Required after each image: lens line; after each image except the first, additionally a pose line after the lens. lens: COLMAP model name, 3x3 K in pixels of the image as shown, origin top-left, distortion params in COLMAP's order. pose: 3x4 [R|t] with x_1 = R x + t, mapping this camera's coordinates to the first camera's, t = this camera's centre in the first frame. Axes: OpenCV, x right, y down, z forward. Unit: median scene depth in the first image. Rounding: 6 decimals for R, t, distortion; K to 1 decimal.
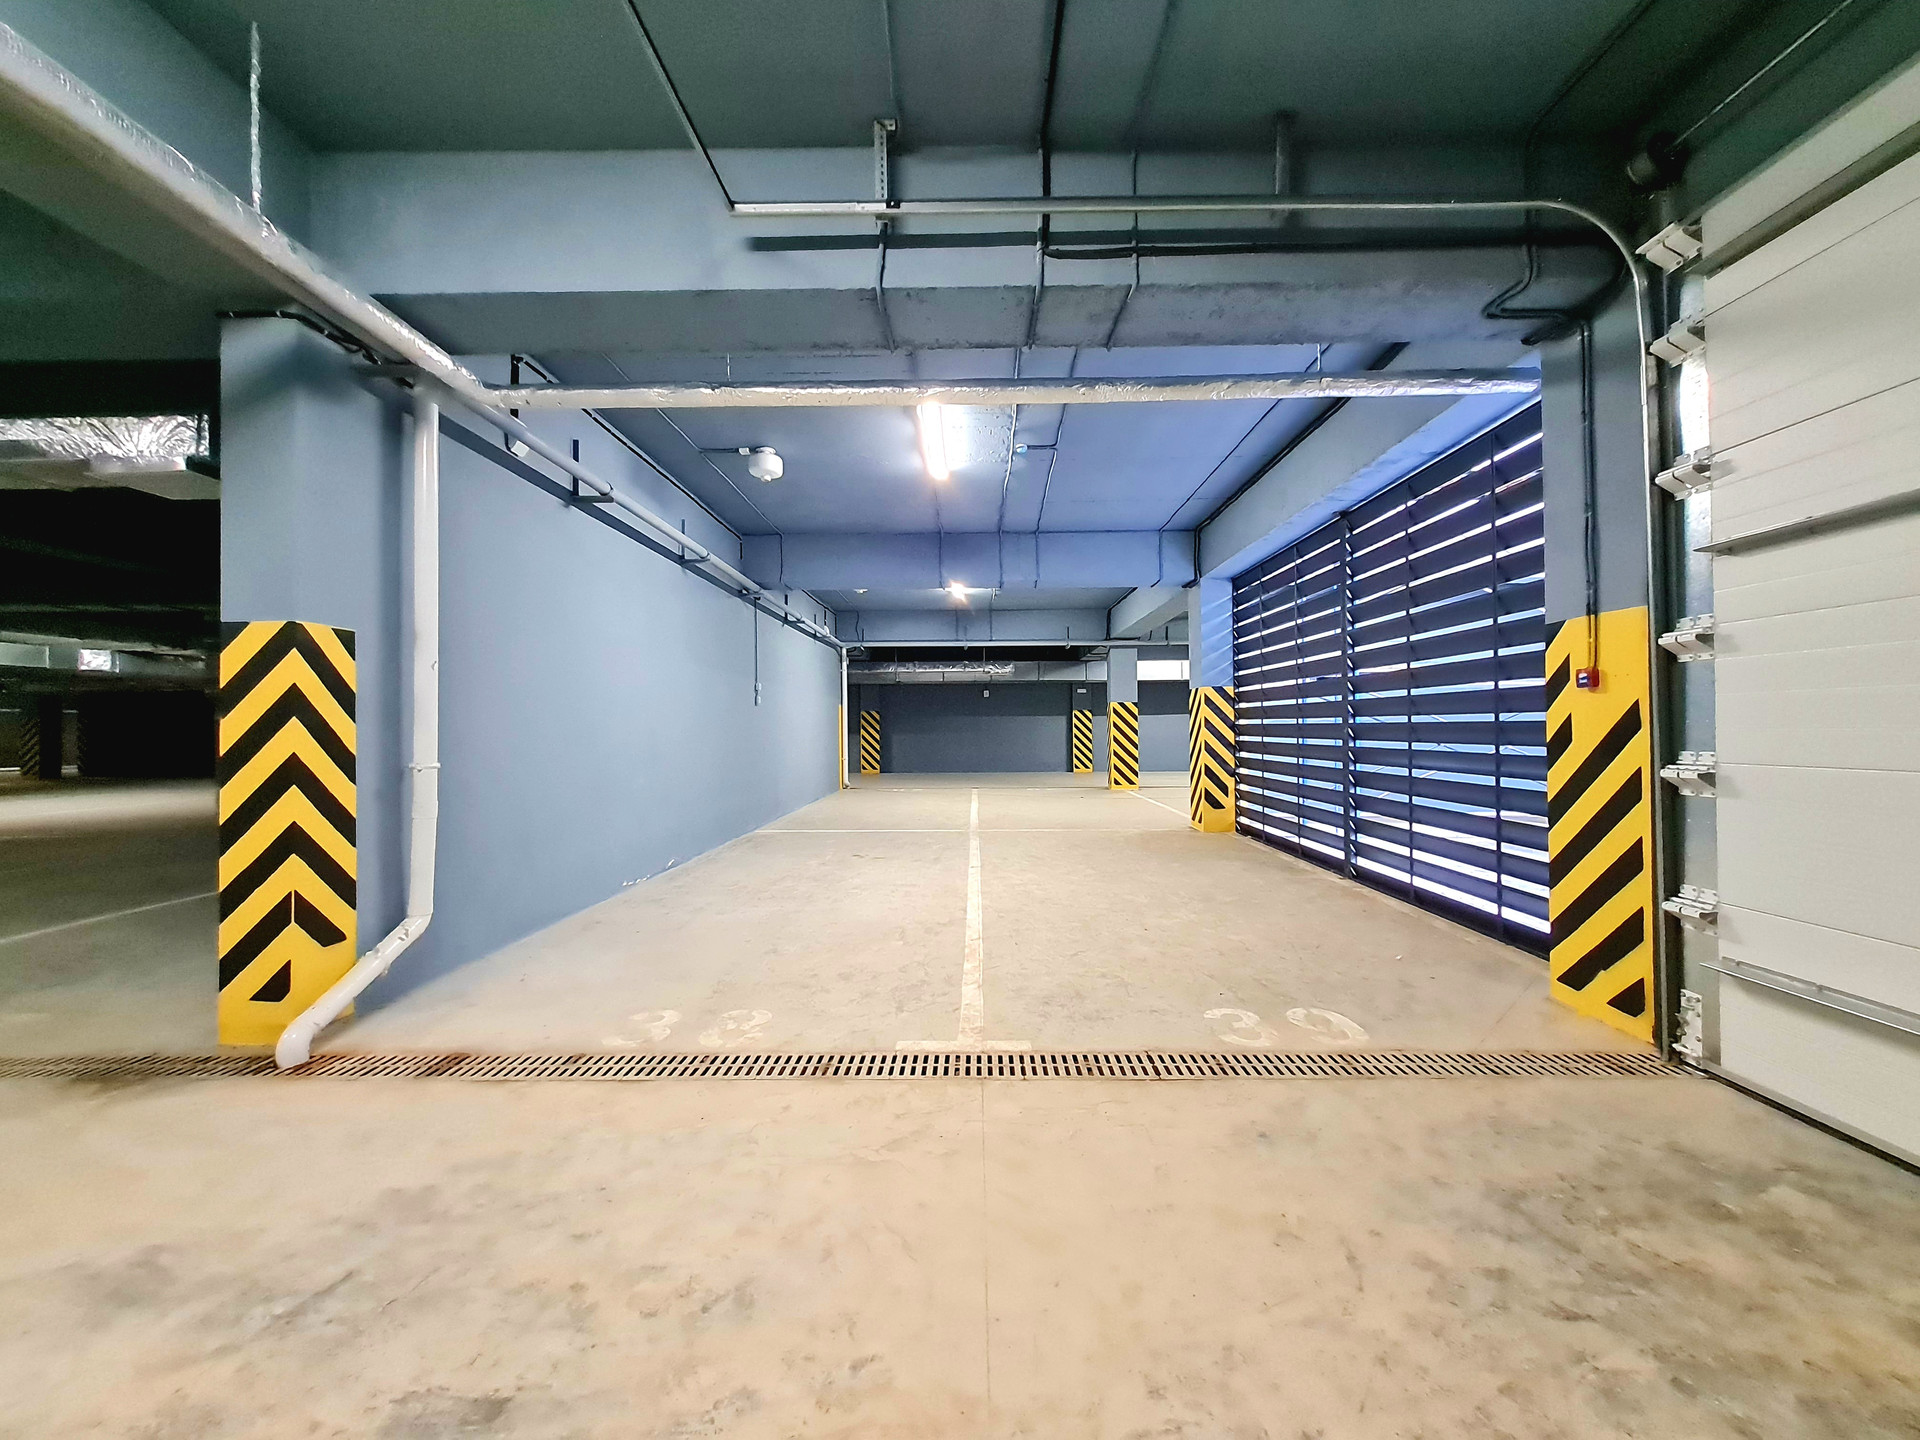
lens RADIAL K [[743.5, 0, 967.0], [0, 743.5, 723.9], [0, 0, 1]] dist [-0.000683, 0.000605]
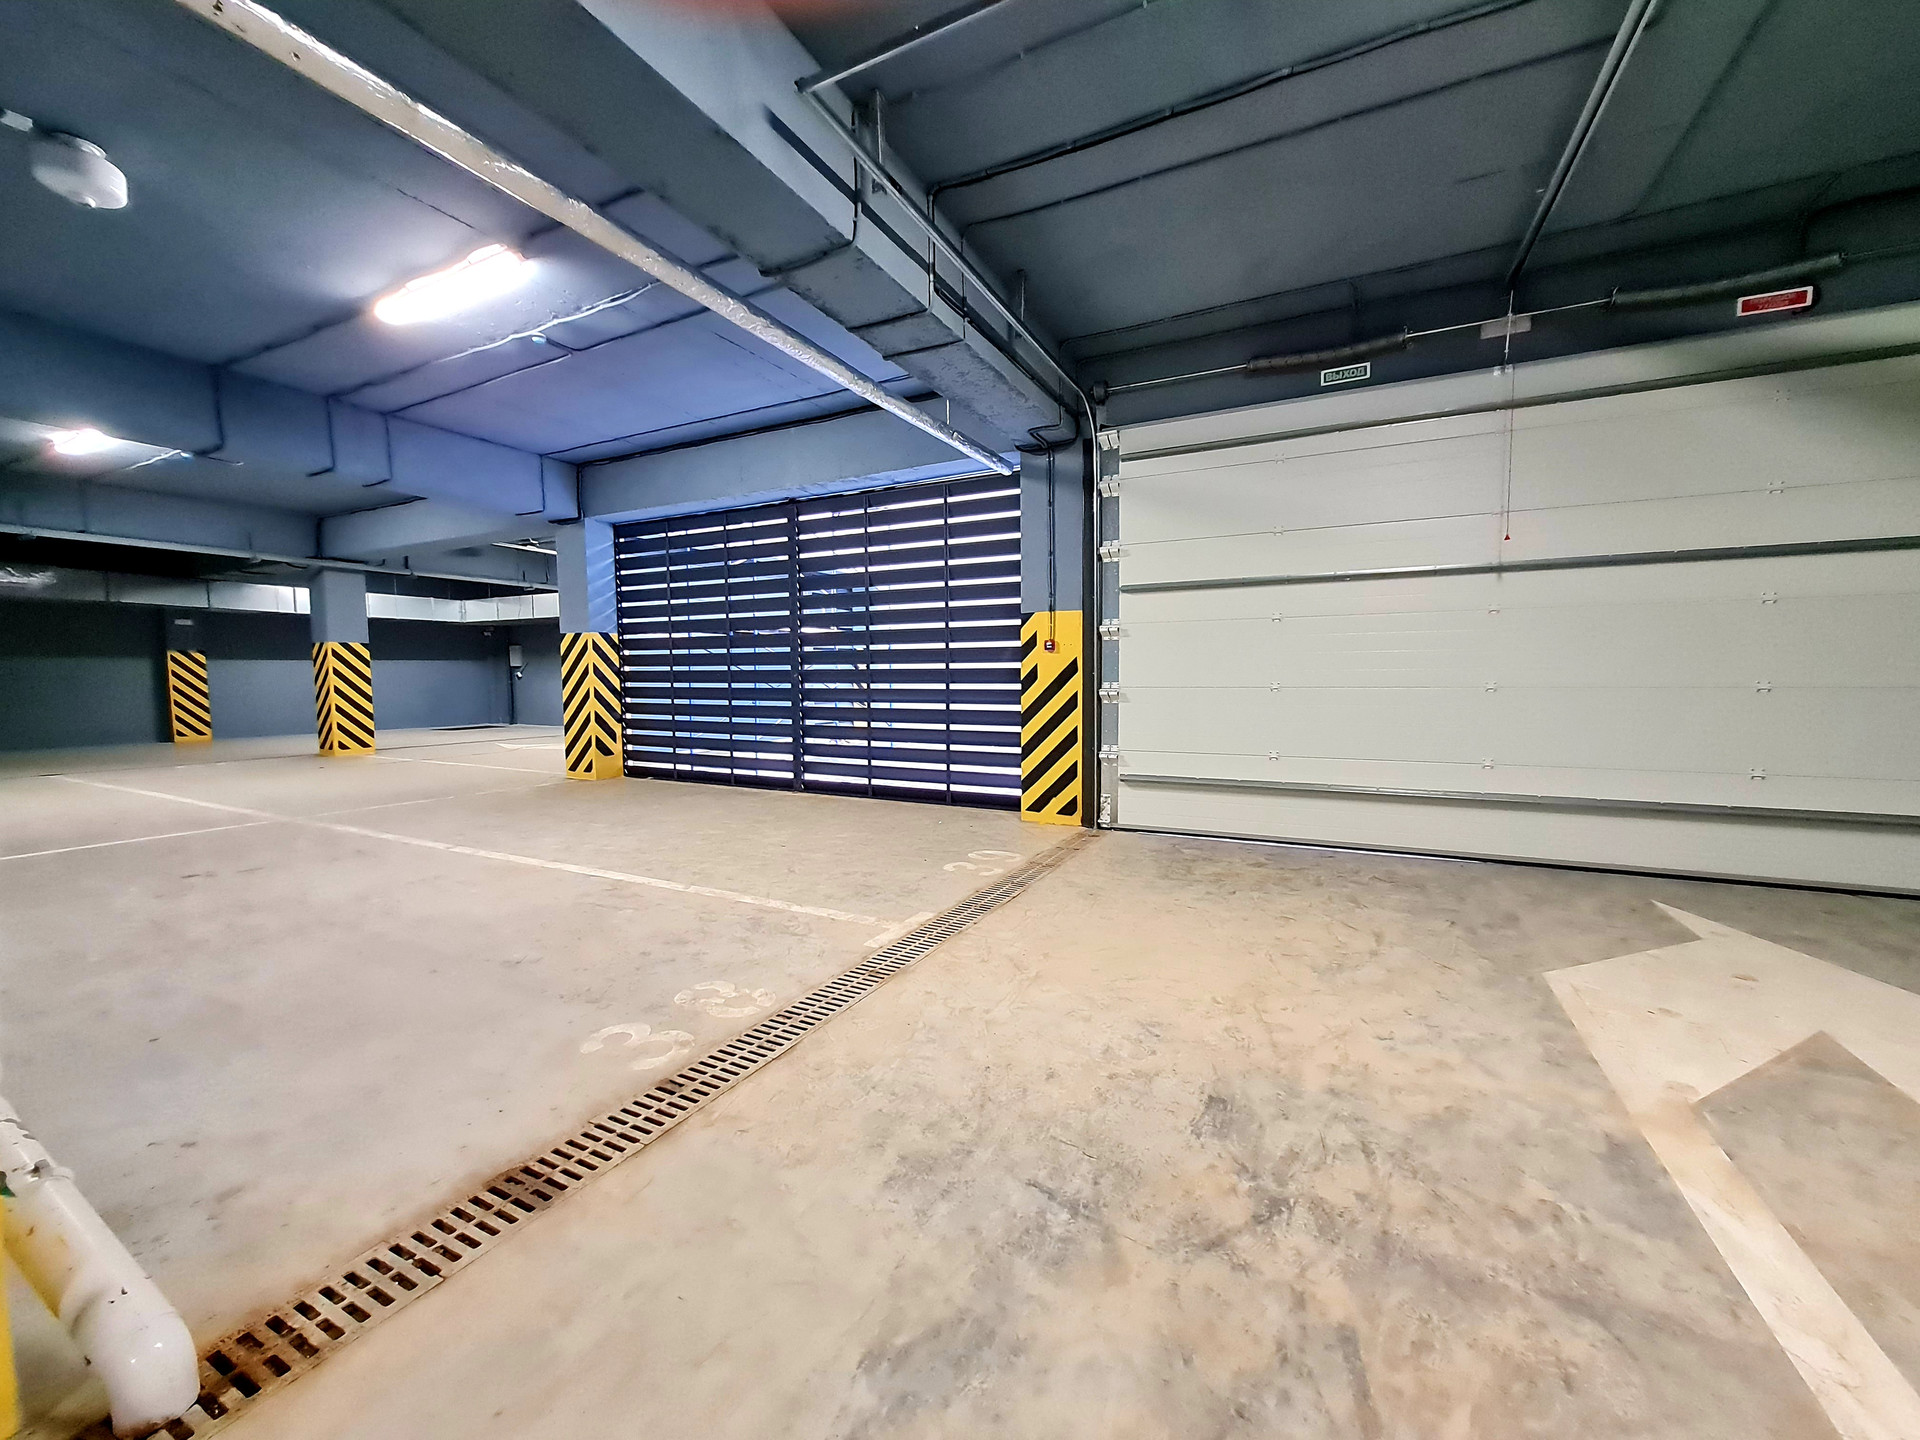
lens RADIAL K [[743.5, 0, 967.0], [0, 743.5, 723.9], [0, 0, 1]] dist [-0.000683, 0.000605]
pose [[0.442940, -0.054515, 0.894892, -0.947821], [-0.003826, 0.998026, 0.062692, 0.020241], [-0.896543, -0.031192, 0.441857, 0.346693]]
